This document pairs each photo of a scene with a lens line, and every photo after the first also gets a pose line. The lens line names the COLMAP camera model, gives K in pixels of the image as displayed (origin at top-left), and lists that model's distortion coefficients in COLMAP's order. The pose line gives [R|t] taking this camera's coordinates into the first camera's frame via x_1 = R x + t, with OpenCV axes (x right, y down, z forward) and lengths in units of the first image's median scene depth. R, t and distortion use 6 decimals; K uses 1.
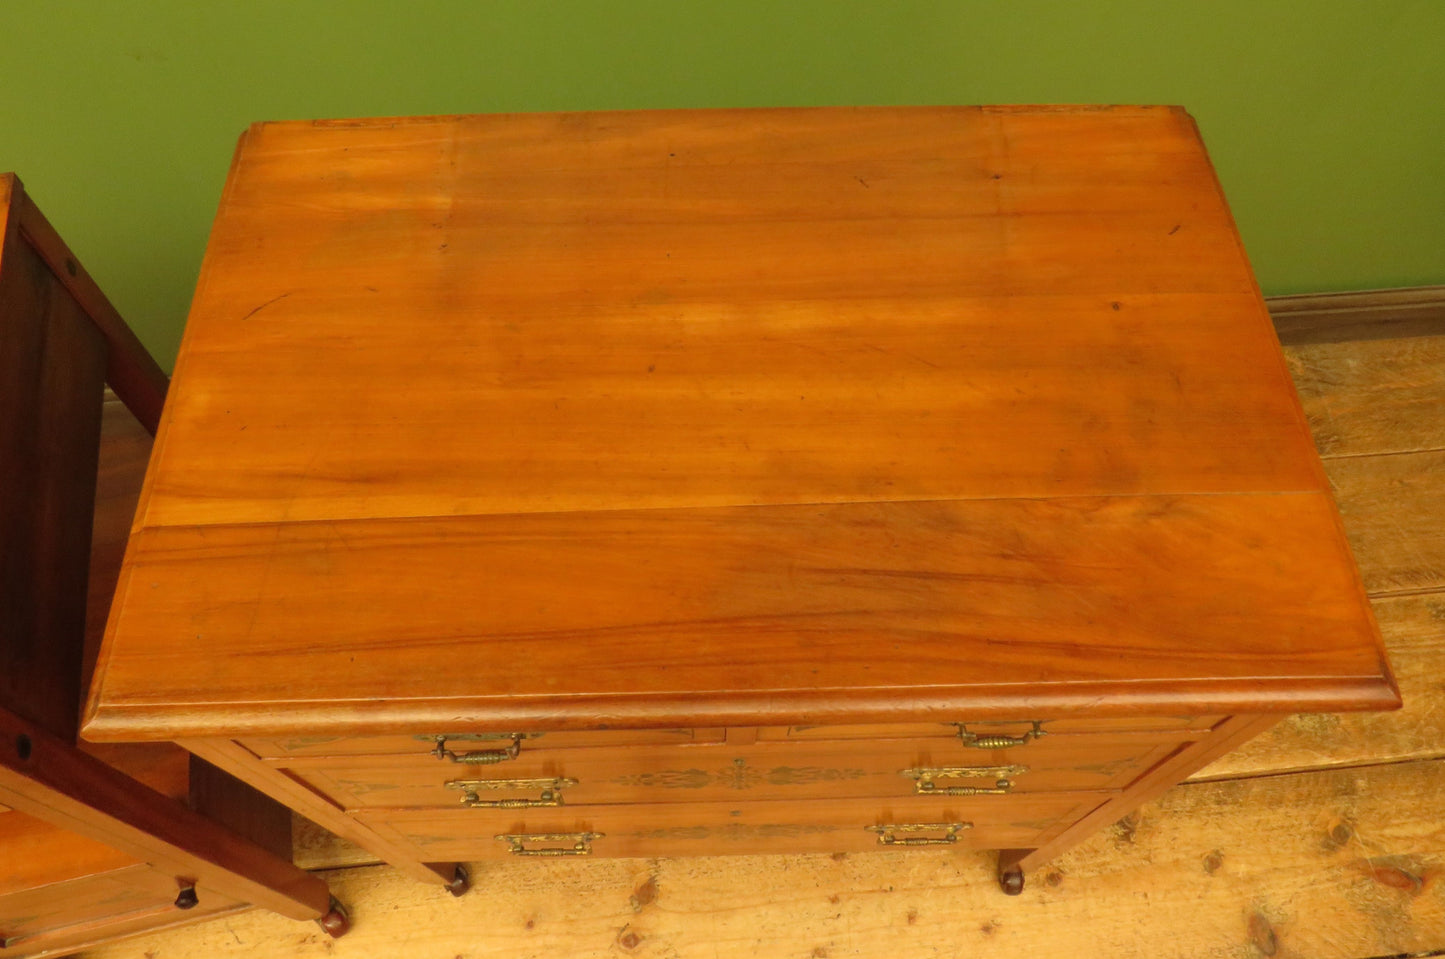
lens RADIAL K [[1019.5, 0, 729.6], [0, 1019.5, 461.2], [0, 0, 1]] dist [-0.036768, 0.006643]
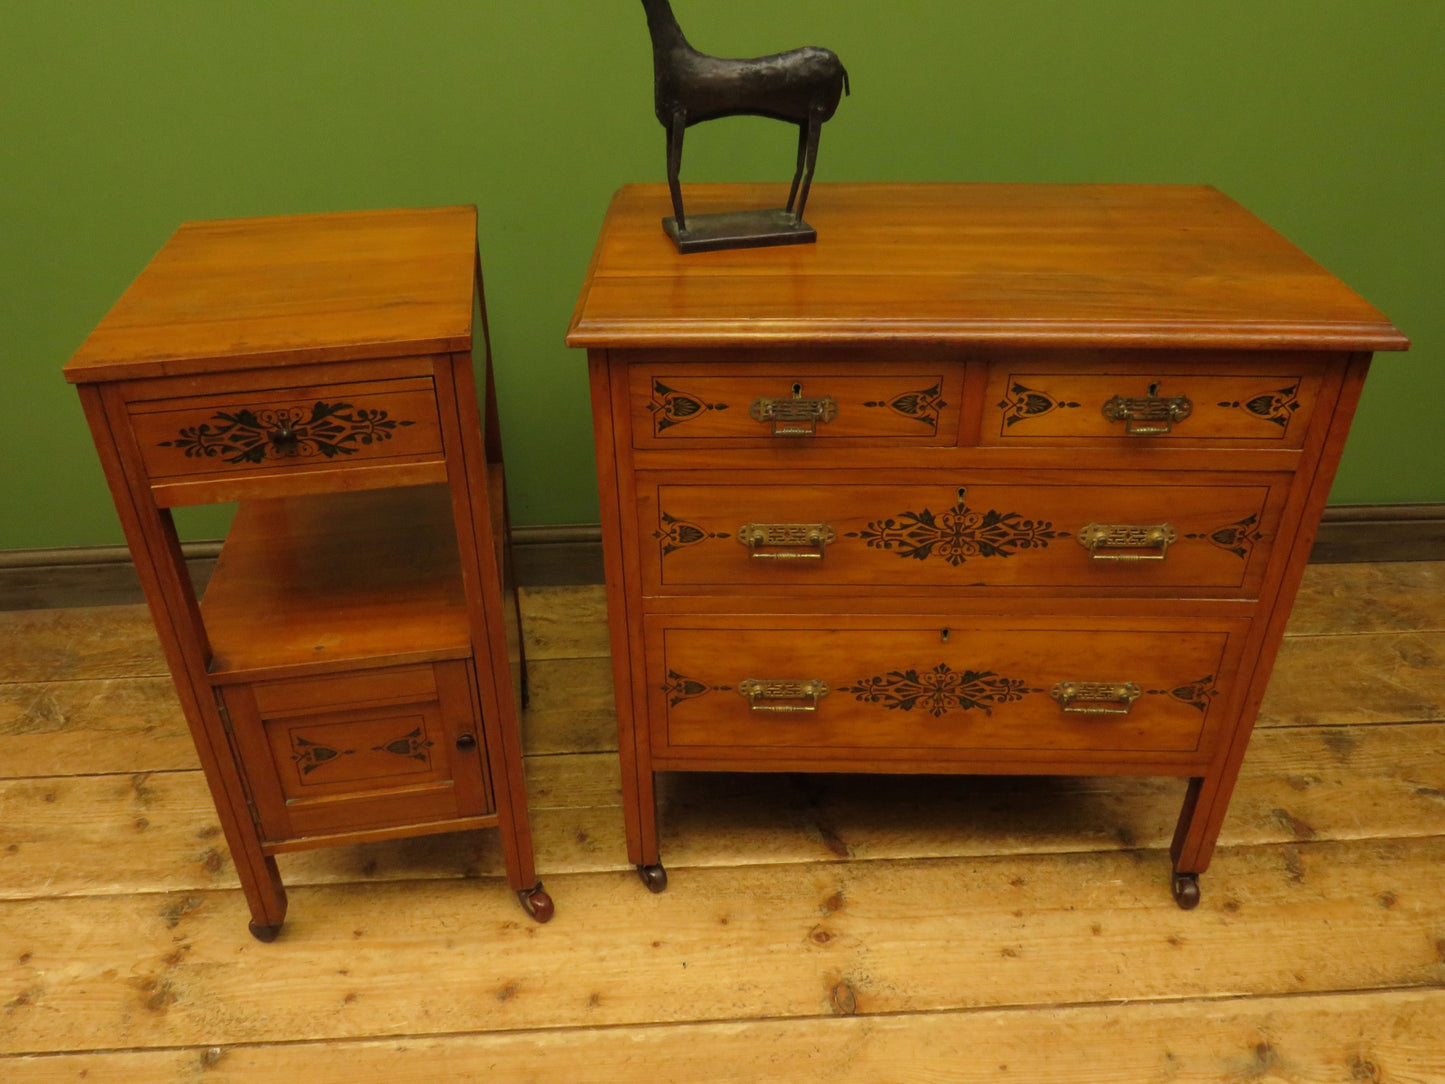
lens RADIAL K [[1116.1, 0, 729.5], [0, 1116.1, 547.5], [0, 0, 1]] dist [-0.024381, -0.011171]
pose [[0.998695, 0.010059, -0.050069, -0.137949], [-0.032480, 0.881683, -0.470723, 0.654298], [0.039410, 0.471735, 0.880859, -0.184124]]
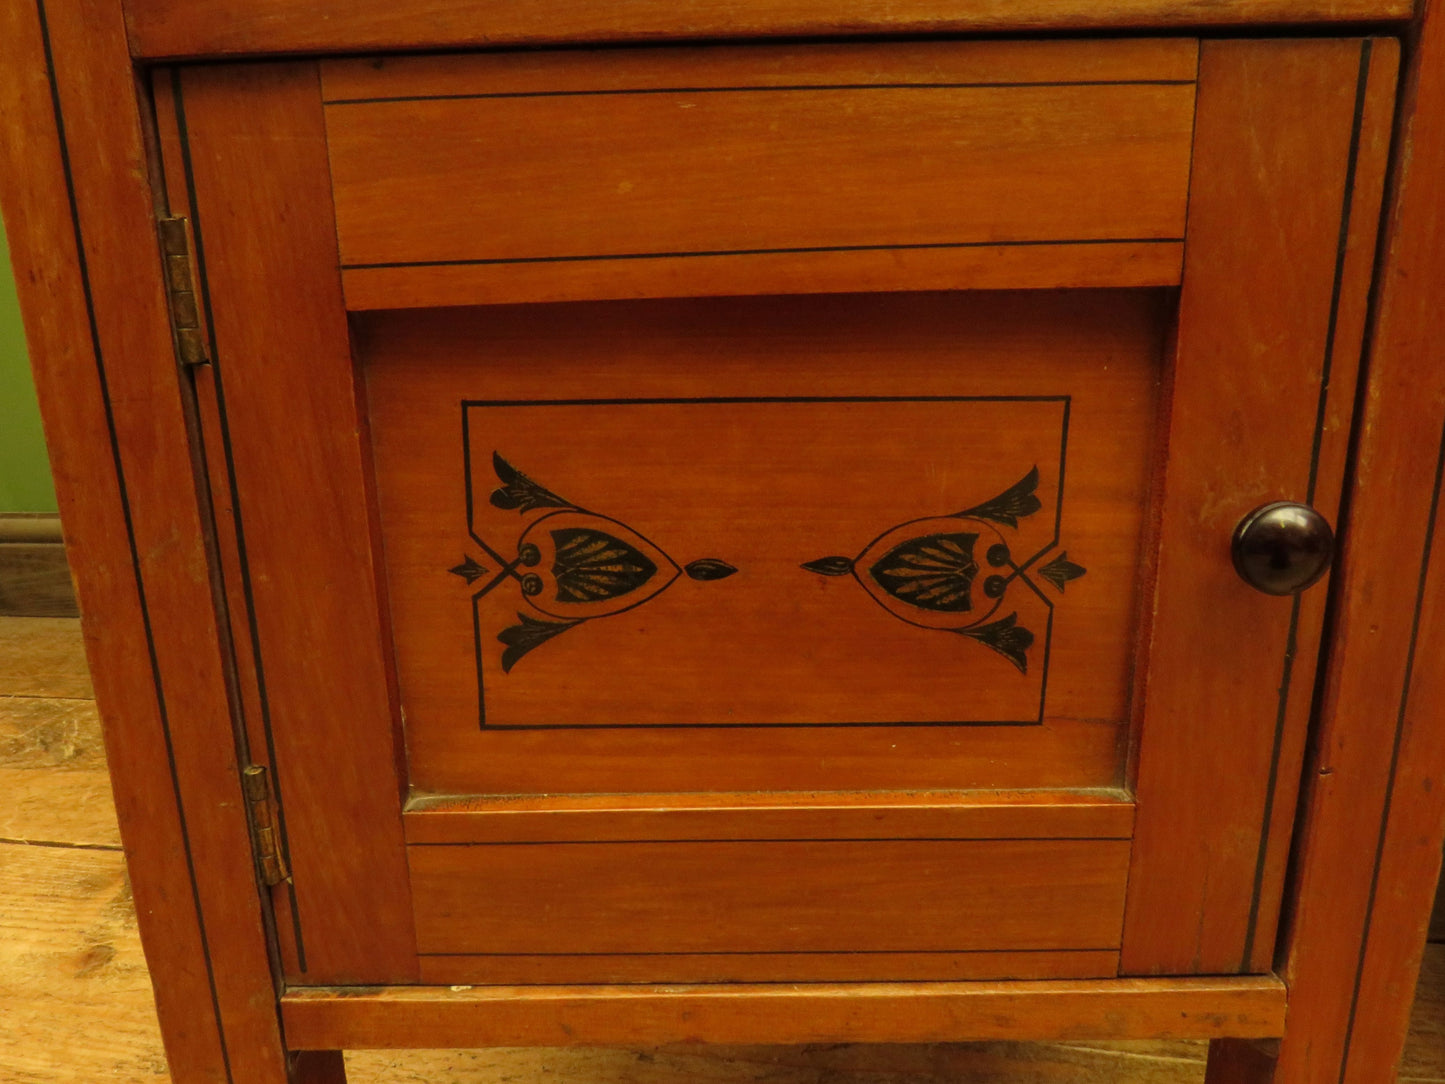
lens RADIAL K [[1019.8, 0, 708.5], [0, 1019.8, 562.2], [0, 0, 1]] dist [-0.036891, 0.008070]
pose [[0.966490, 0.028226, -0.255148, -0.475356], [-0.199317, 0.708878, -0.676583, 0.490746], [0.161772, 0.704766, 0.690750, 0.635340]]
